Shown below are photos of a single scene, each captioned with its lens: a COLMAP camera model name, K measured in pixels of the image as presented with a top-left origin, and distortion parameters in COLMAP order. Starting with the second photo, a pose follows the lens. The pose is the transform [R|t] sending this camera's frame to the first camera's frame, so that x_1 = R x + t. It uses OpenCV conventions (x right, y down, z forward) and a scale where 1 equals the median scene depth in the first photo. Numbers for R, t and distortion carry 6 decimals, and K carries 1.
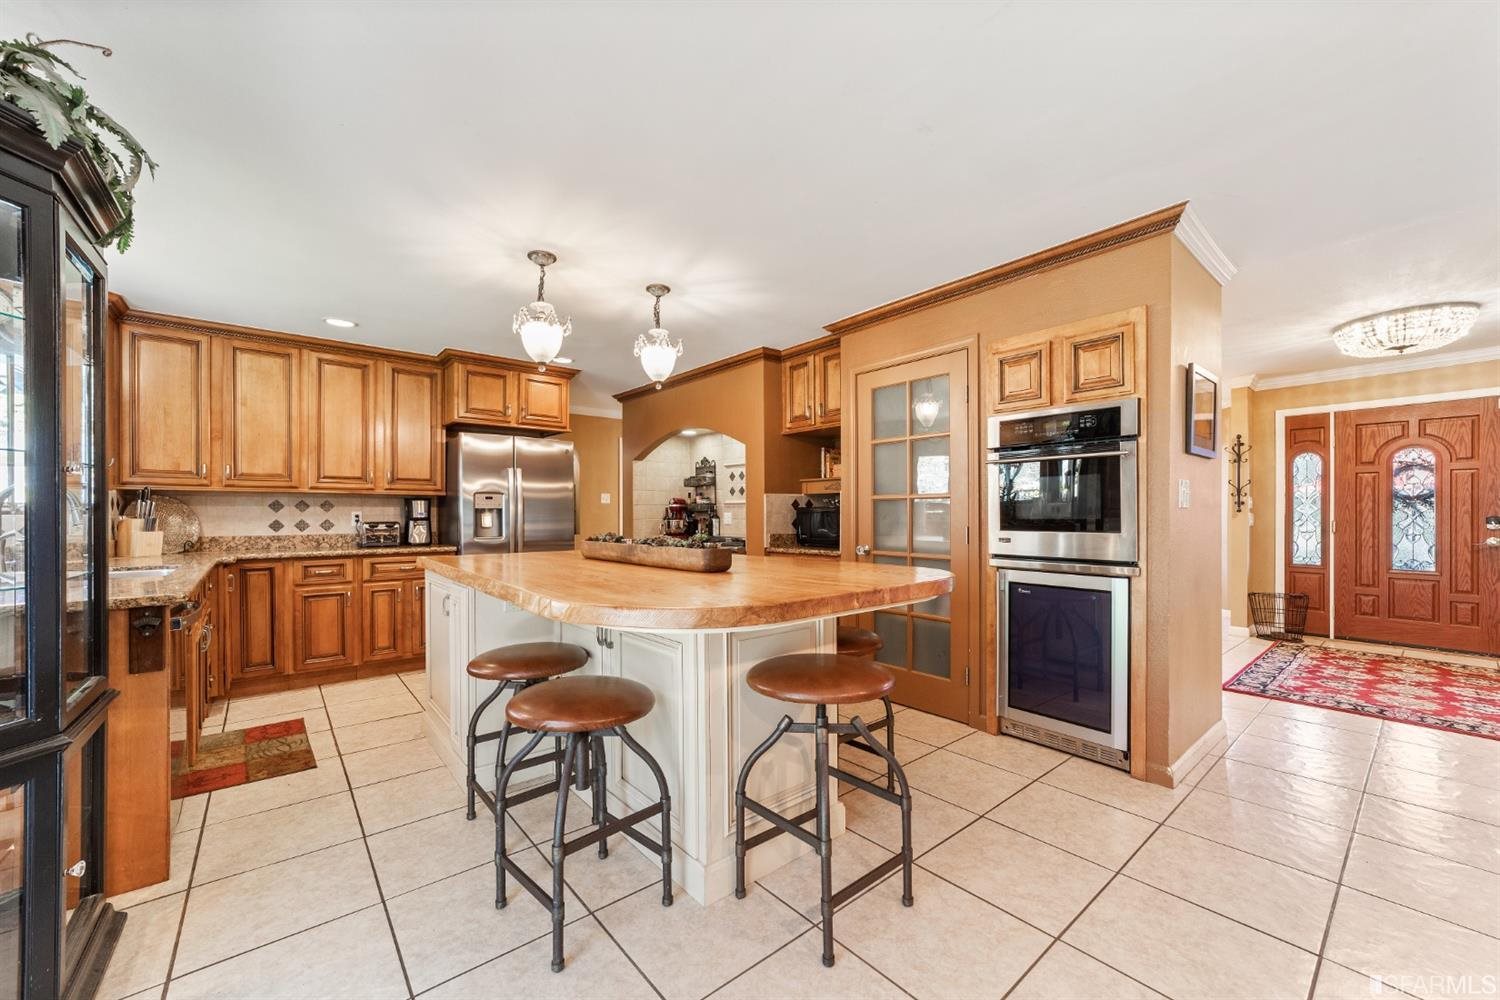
lens RADIAL K [[578.6, 0, 749.1], [0, 578.6, 512.0], [0, 0, 1]] dist [-0.010905, 0.002894]
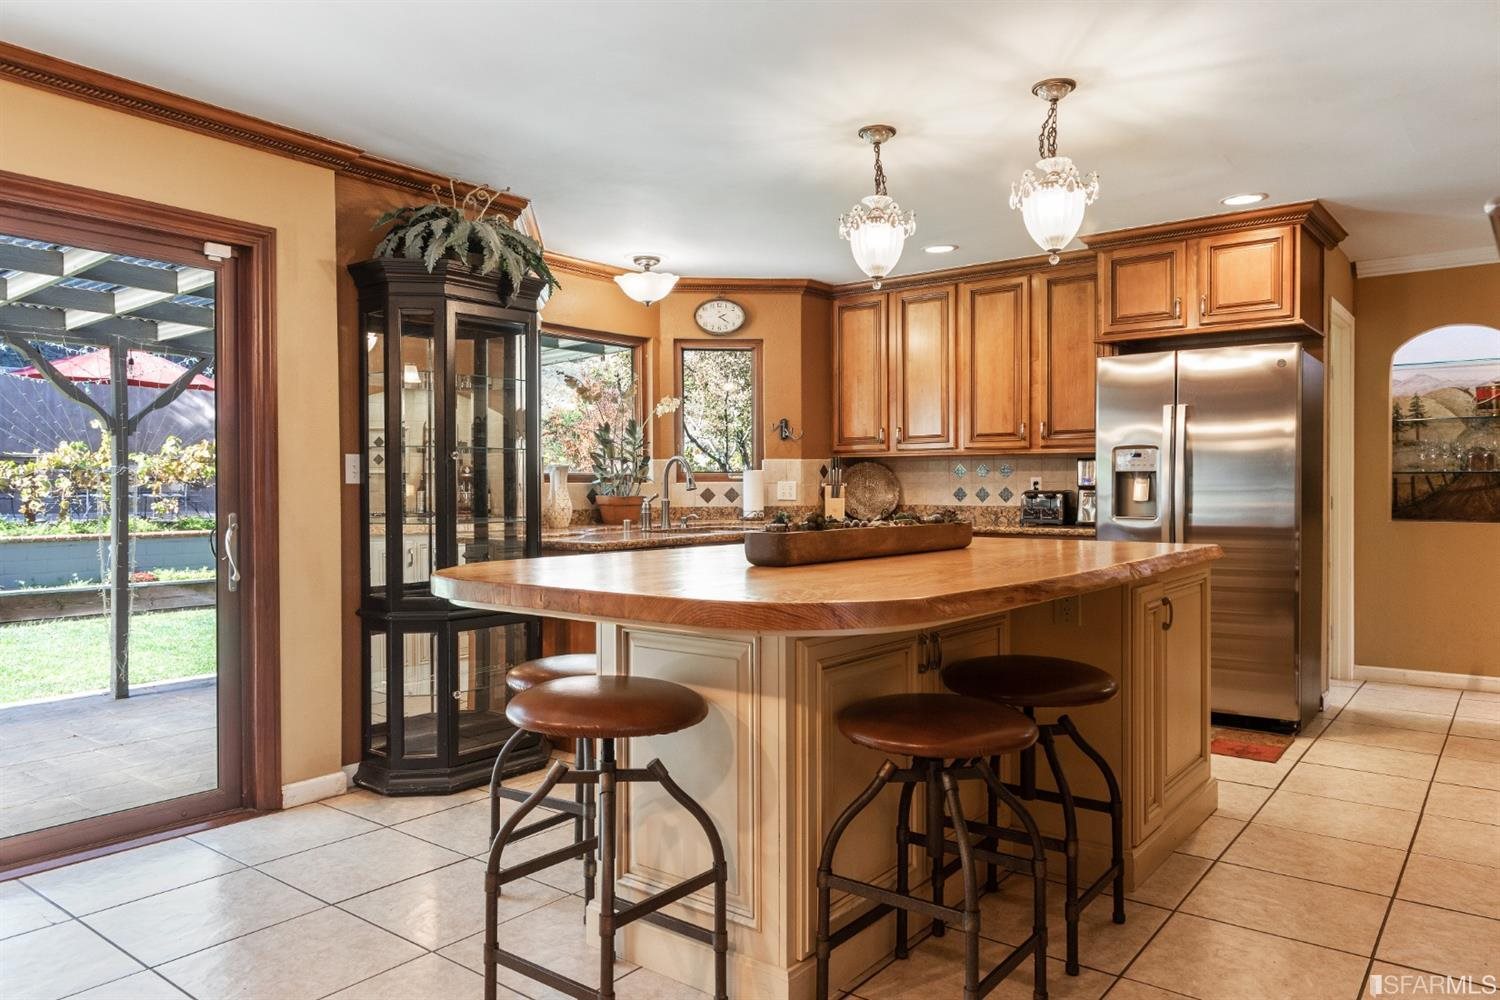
lens RADIAL K [[1012.2, 0, 758.8], [0, 1012.2, 484.3], [0, 0, 1]] dist [0.037941, 0.001419]
pose [[0.243403, 0.002380, -0.969922, 0.568592], [0.006130, 0.999973, 0.003992, 0.001178], [0.969906, -0.006917, 0.243382, 0.348701]]
